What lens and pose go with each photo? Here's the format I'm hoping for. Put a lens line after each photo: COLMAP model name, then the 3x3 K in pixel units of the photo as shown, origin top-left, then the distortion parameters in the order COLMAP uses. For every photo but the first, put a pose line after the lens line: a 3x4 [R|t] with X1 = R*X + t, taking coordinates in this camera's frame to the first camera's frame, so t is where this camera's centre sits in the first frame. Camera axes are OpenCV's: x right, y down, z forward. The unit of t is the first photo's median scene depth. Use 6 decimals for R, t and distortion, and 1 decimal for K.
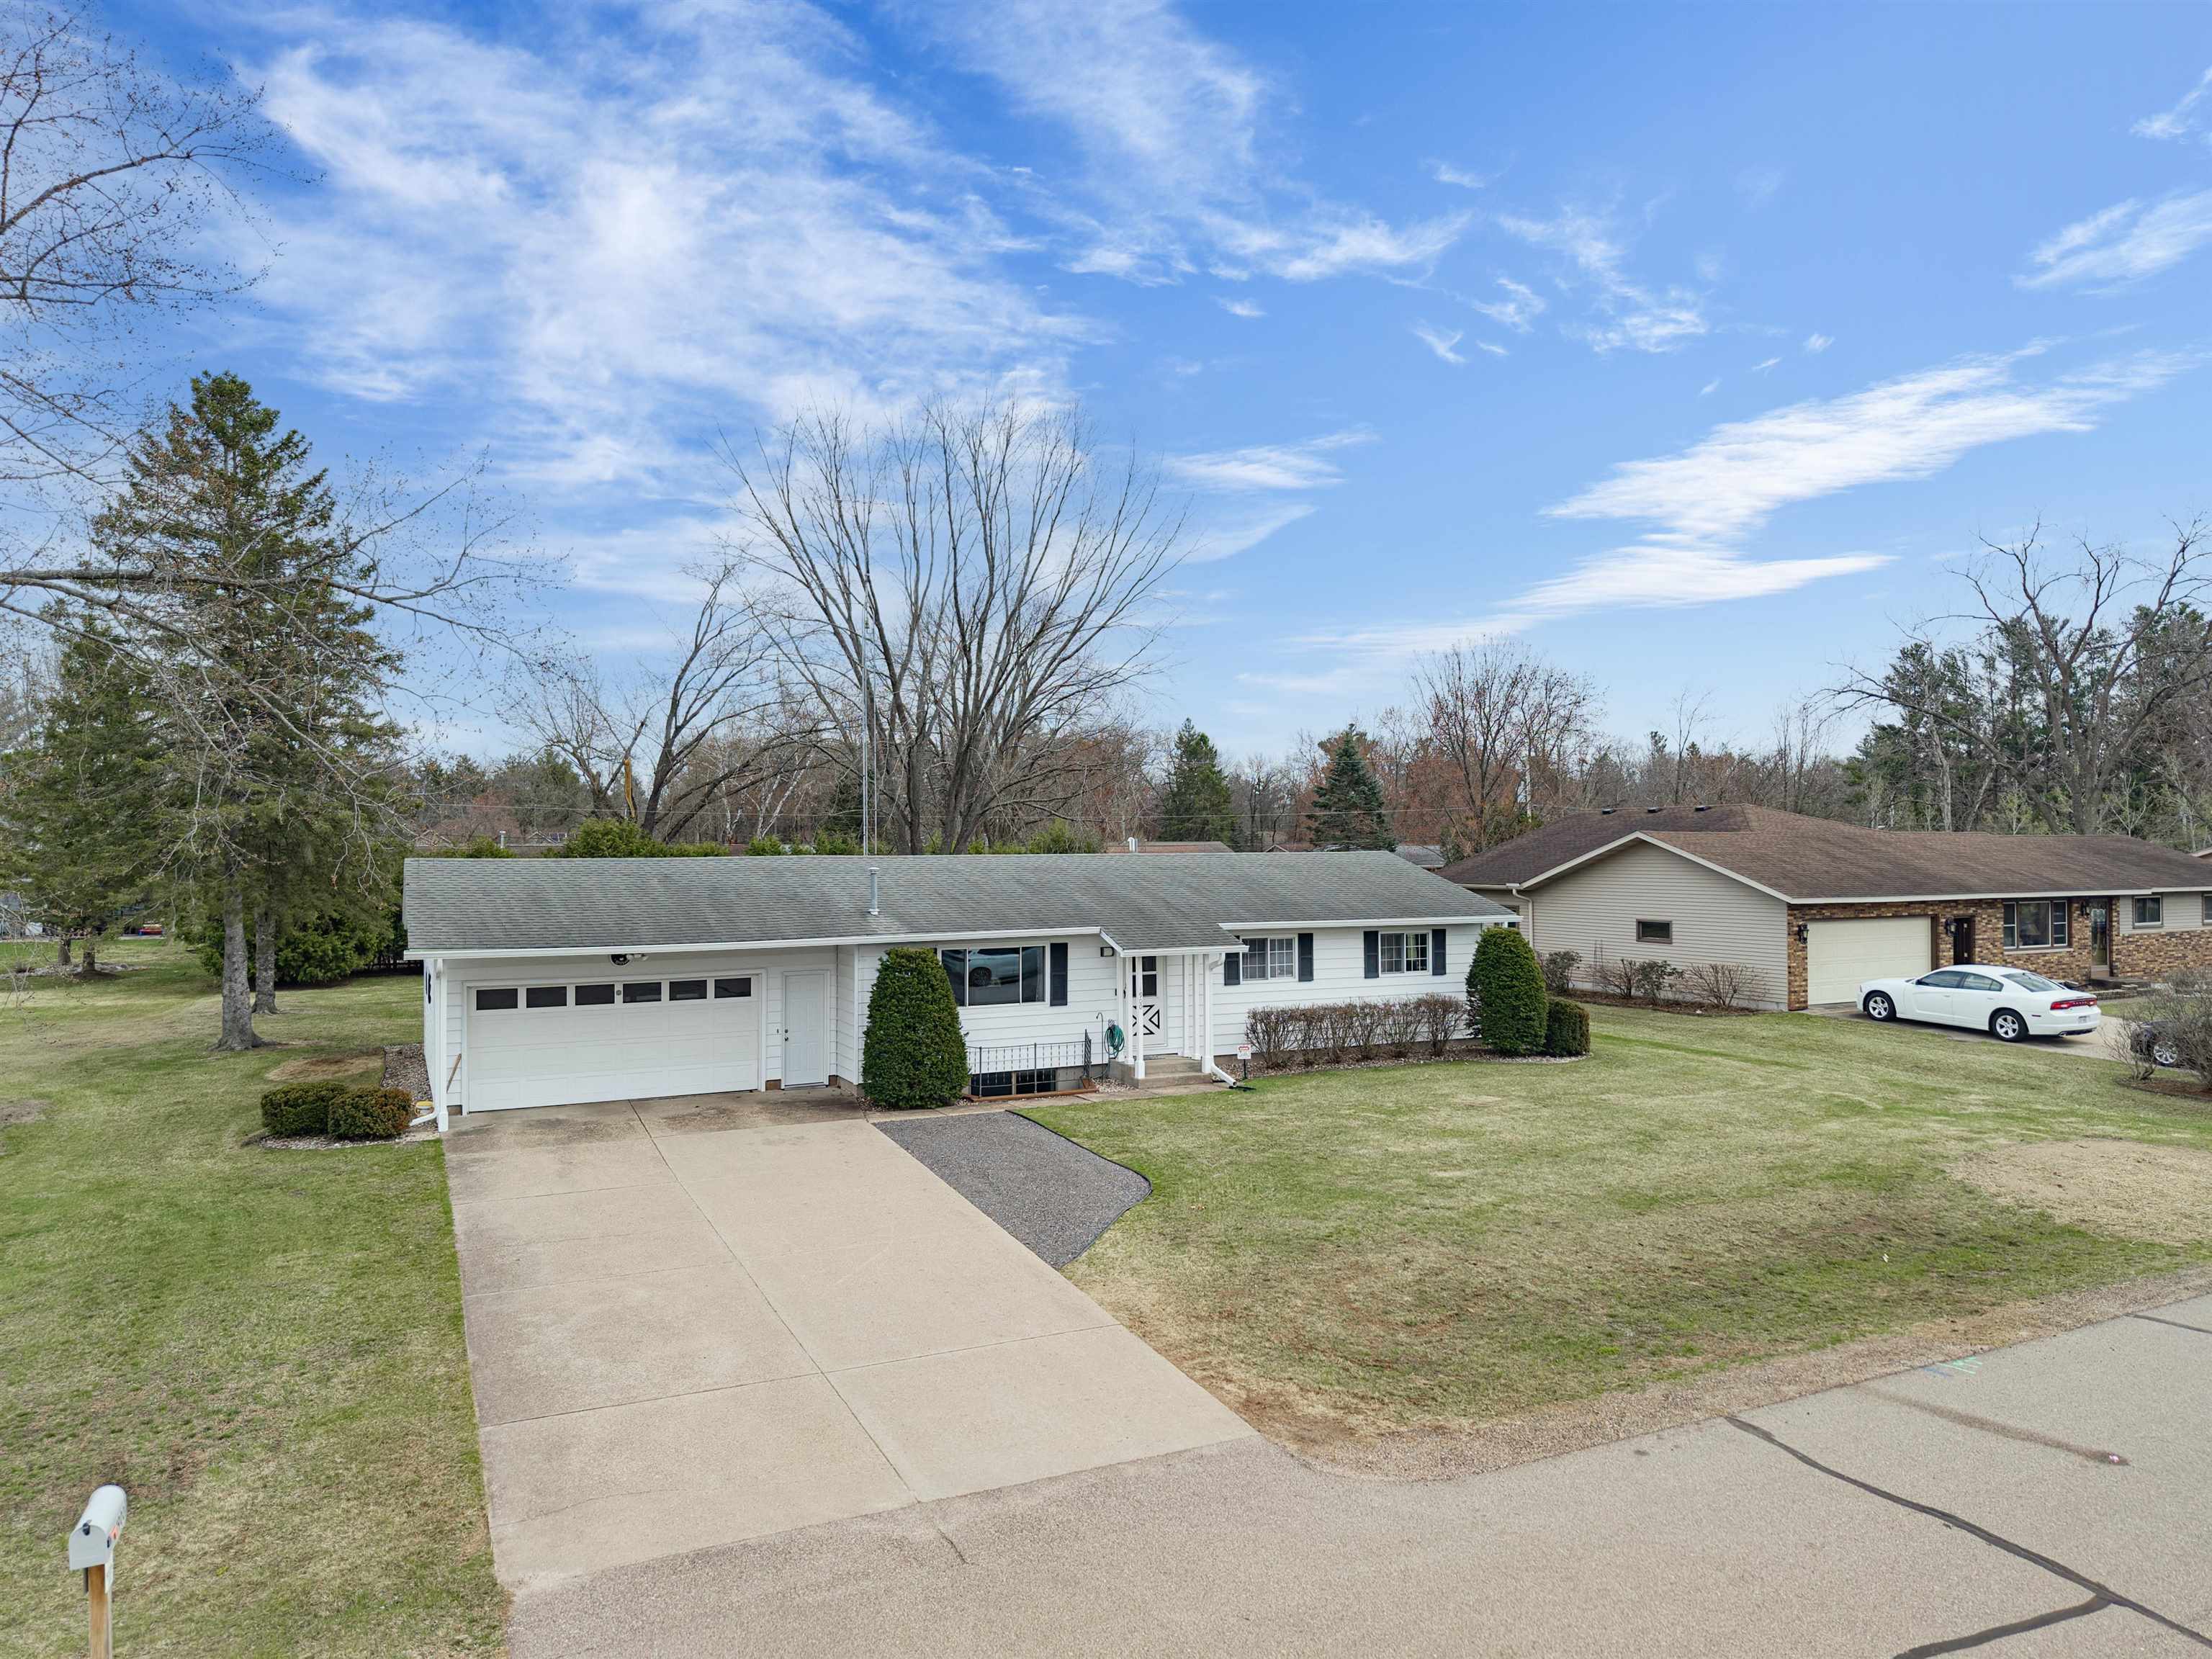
lens RADIAL K [[1499.1, 0, 1106.0], [0, 1499.1, 829.5], [0, 0, 1]] dist [0.024482, -0.025032]
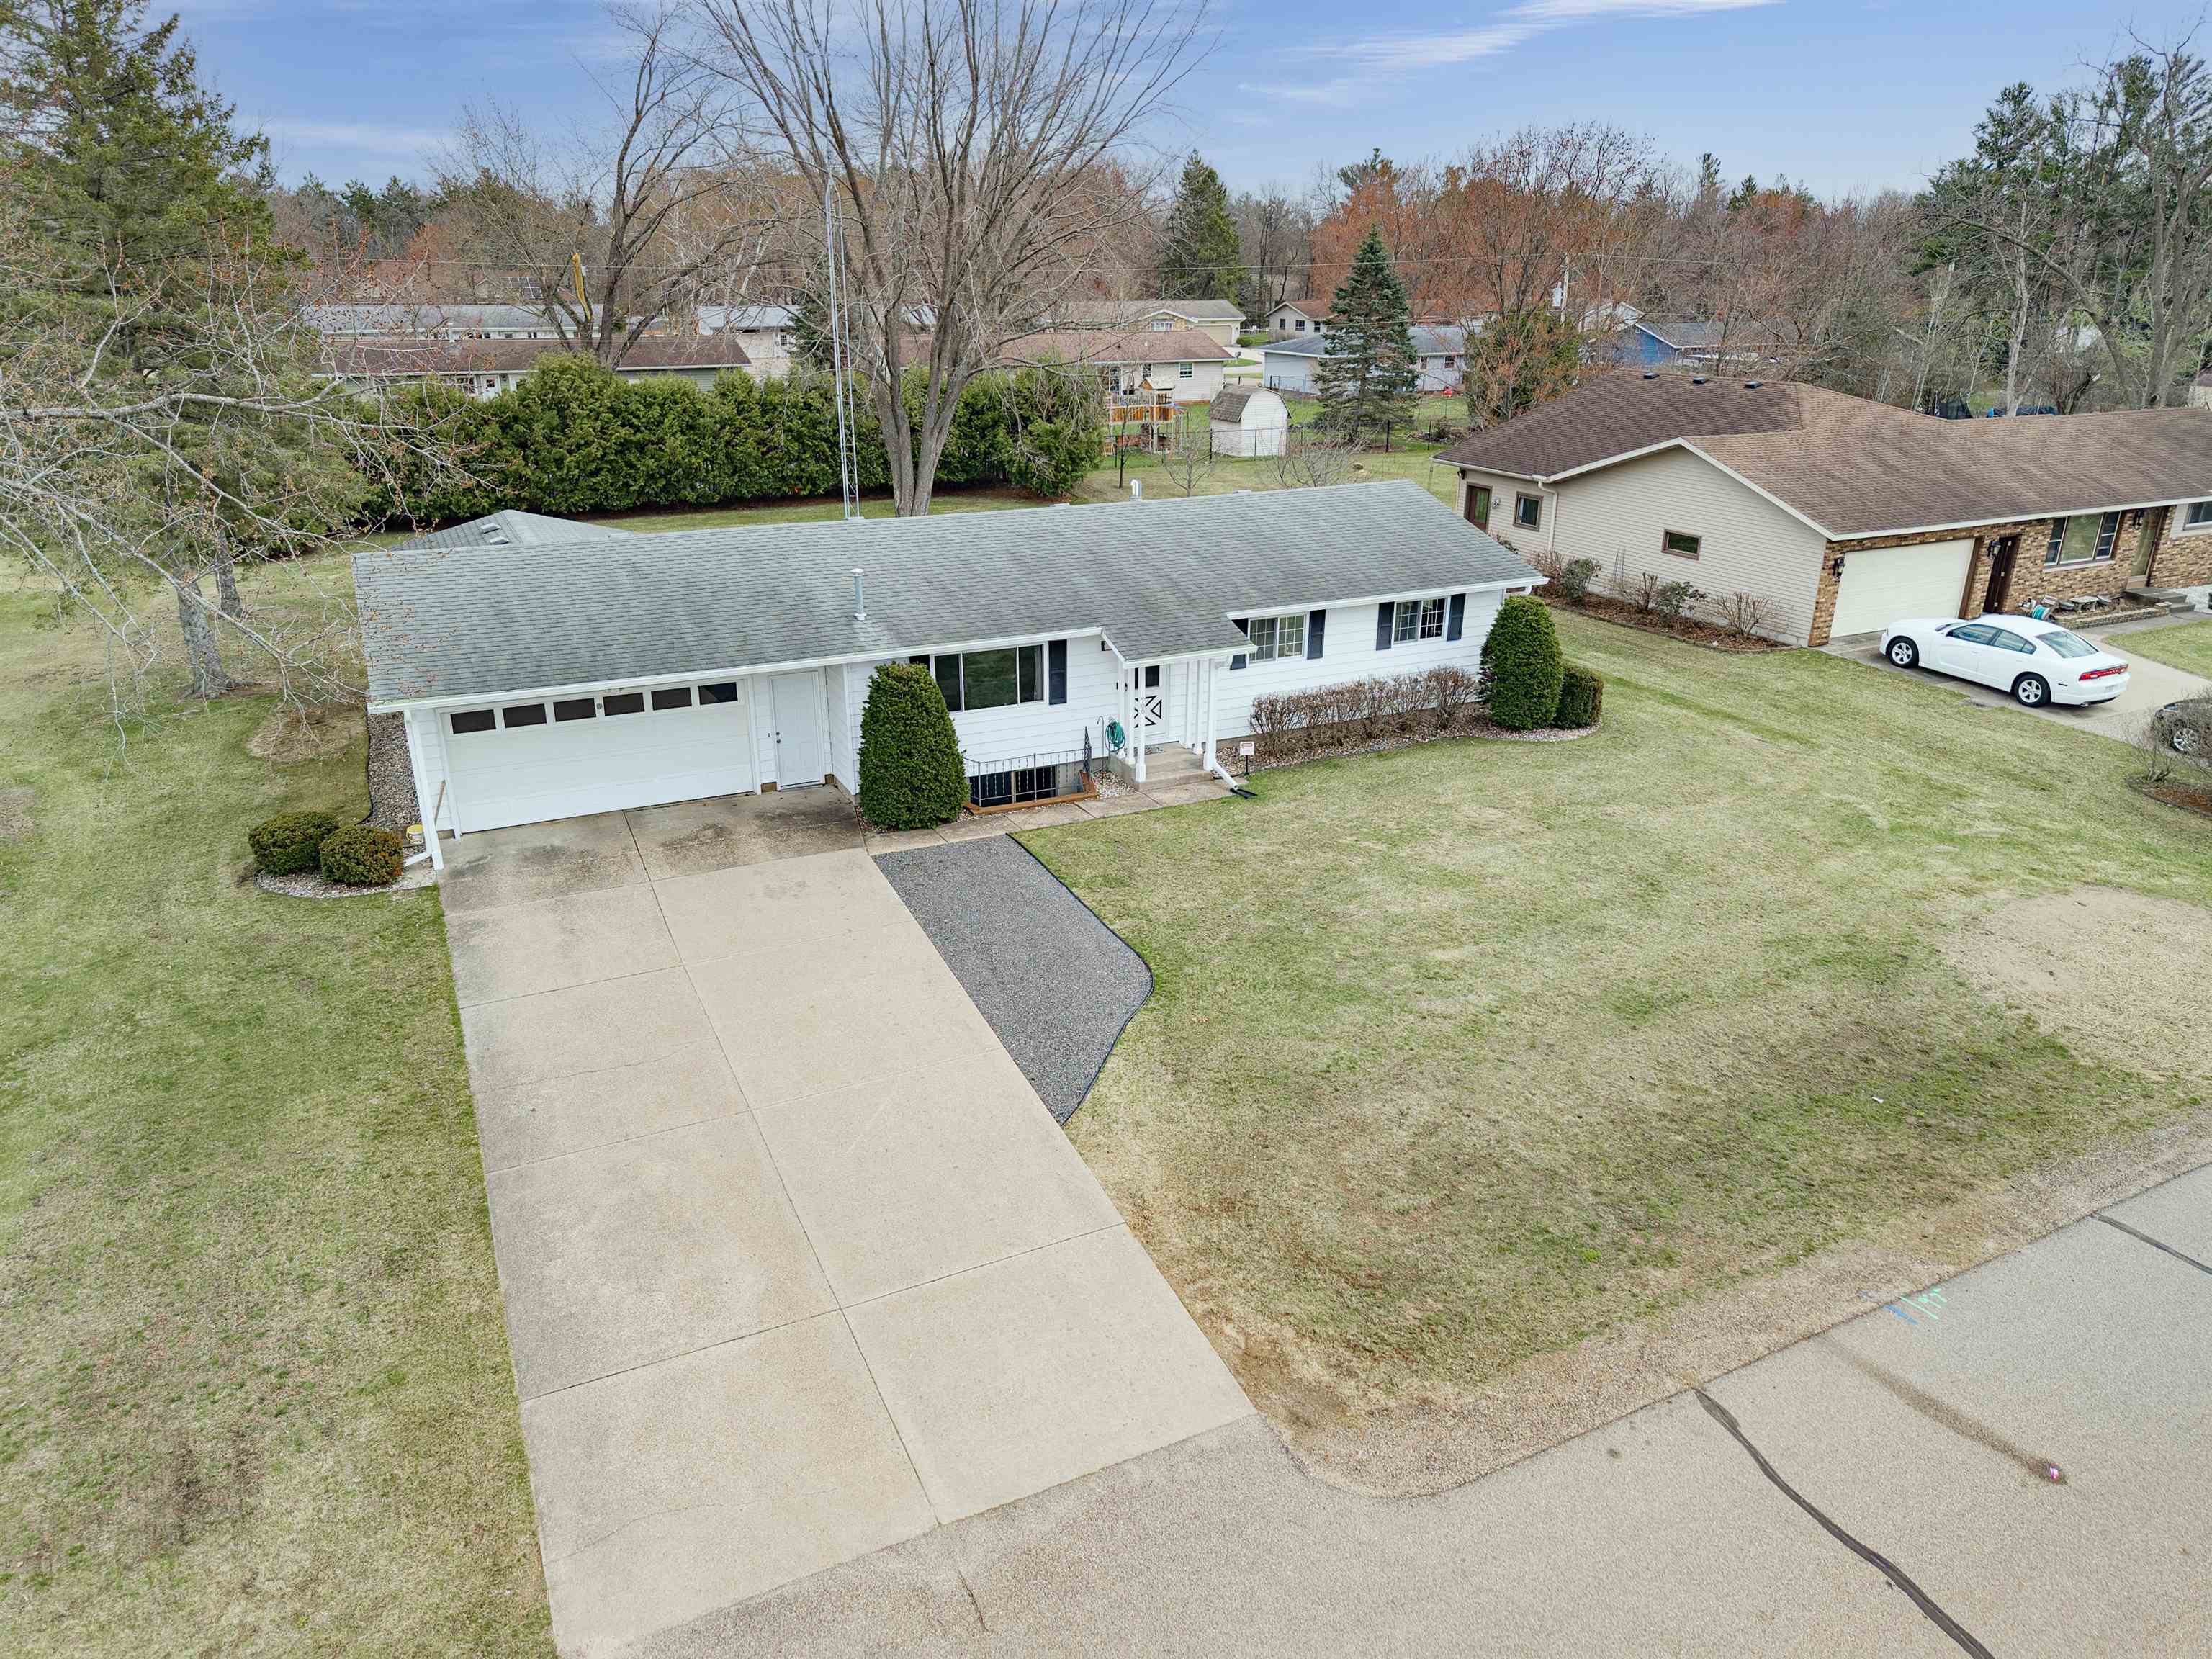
lens RADIAL K [[1499.1, 0, 1106.0], [0, 1499.1, 829.5], [0, 0, 1]] dist [0.024482, -0.025032]
pose [[0.999951, 0.007270, 0.006731, -0.006761], [-0.009253, 0.928113, 0.372184, -0.173211], [-0.003541, -0.372228, 0.928134, 0.077161]]
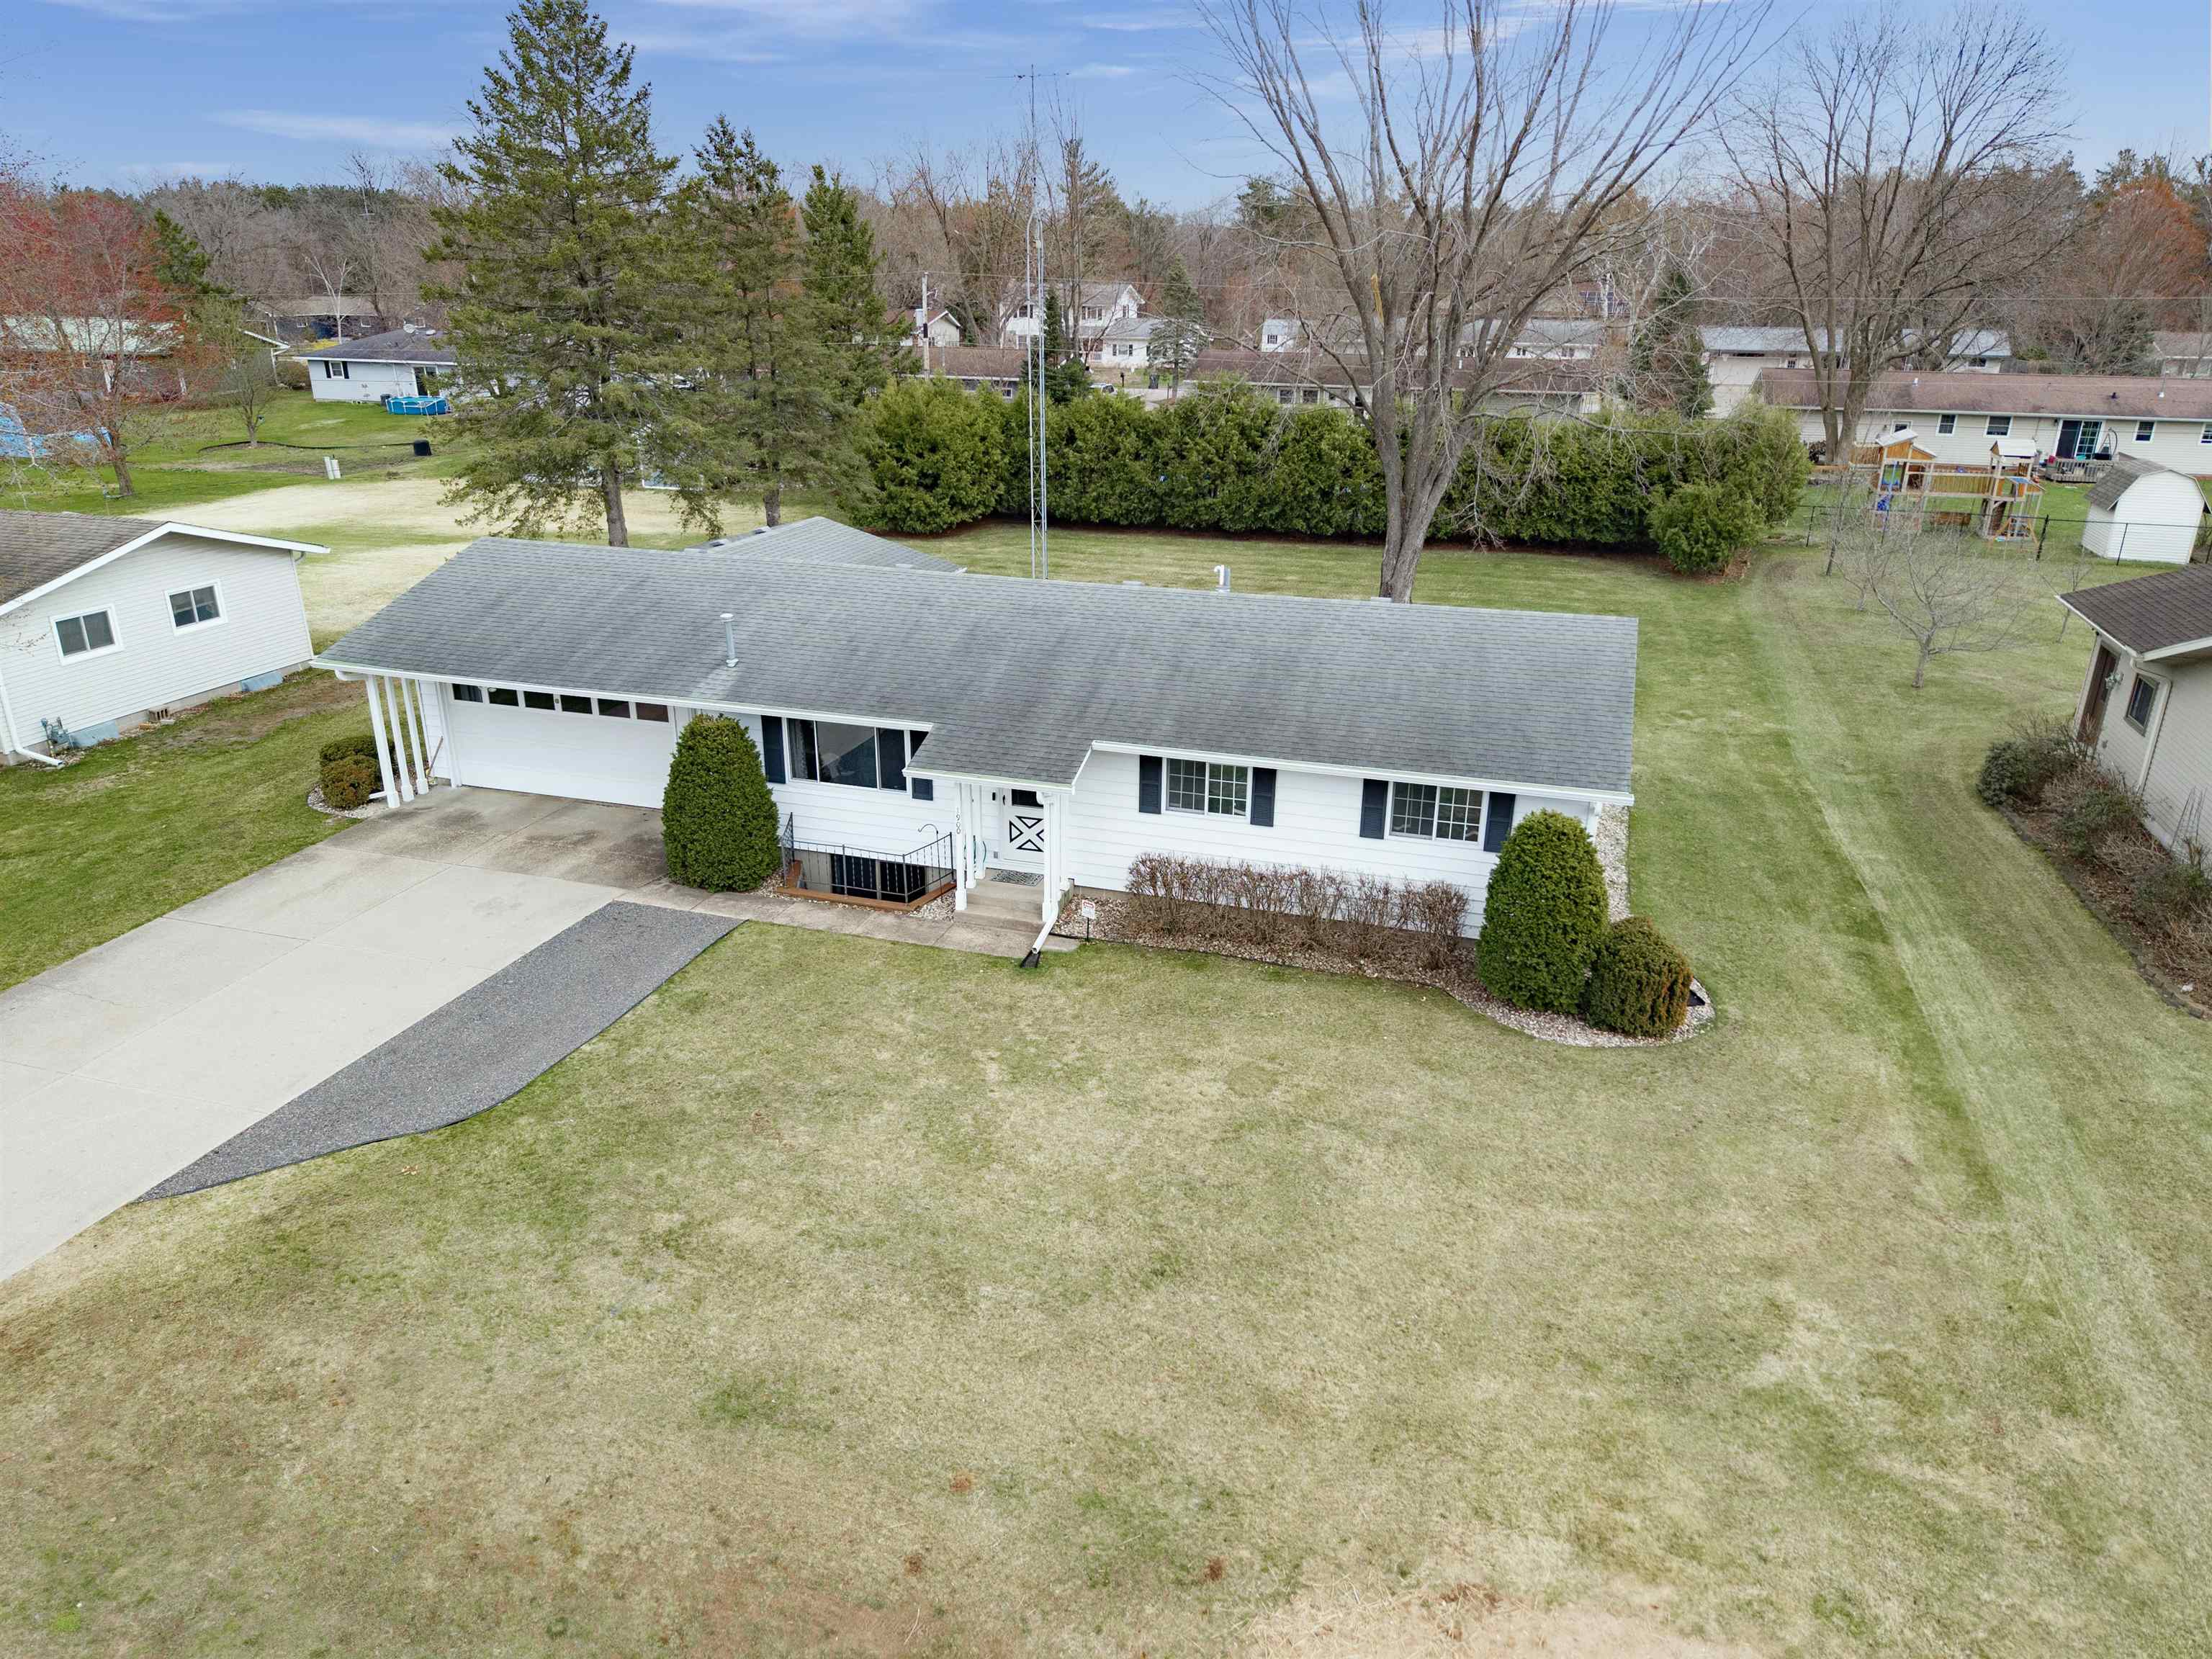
lens RADIAL K [[1499.1, 0, 1106.0], [0, 1499.1, 829.5], [0, 0, 1]] dist [0.024482, -0.025032]
pose [[0.726236, 0.254505, -0.638599, 0.613023], [-0.000881, 0.929289, 0.369354, -0.186276], [0.687445, -0.267675, 0.675107, 0.517410]]
